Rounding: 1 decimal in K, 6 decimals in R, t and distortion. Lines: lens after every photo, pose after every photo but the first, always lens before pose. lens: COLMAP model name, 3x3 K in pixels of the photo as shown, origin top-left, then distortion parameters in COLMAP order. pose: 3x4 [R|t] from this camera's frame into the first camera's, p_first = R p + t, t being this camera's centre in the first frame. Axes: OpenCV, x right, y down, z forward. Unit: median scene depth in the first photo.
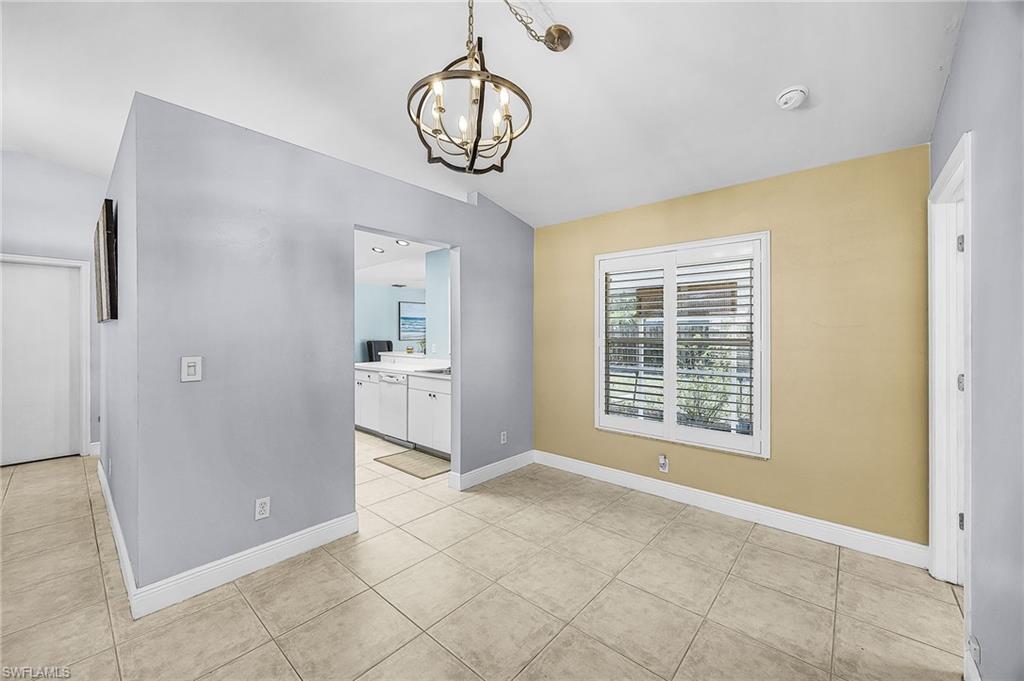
lens RADIAL K [[397.5, 0, 508.5], [0, 397.5, 333.0], [0, 0, 1]] dist [-0.000697, -0.000093]
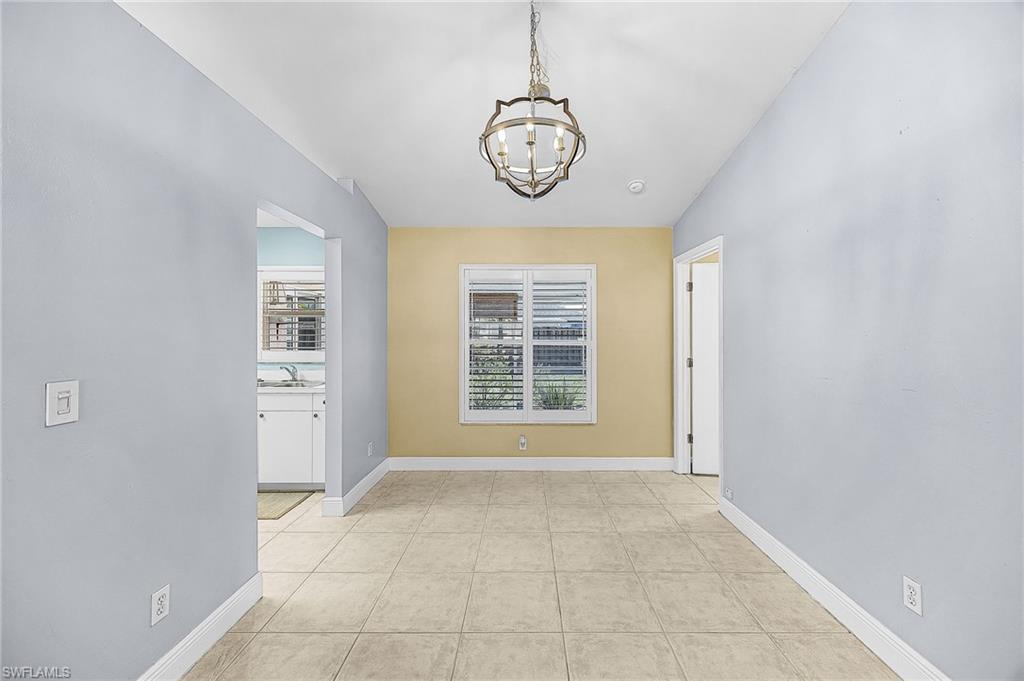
lens RADIAL K [[397.5, 0, 537.4], [0, 397.5, 332.5], [0, 0, 1]] dist [-0.000697, -0.000093]
pose [[0.747738, 0.002428, 0.663989, -0.438105], [-0.001158, 0.999997, -0.002353, -0.008345], [-0.663992, 0.000991, 0.747739, 0.064730]]
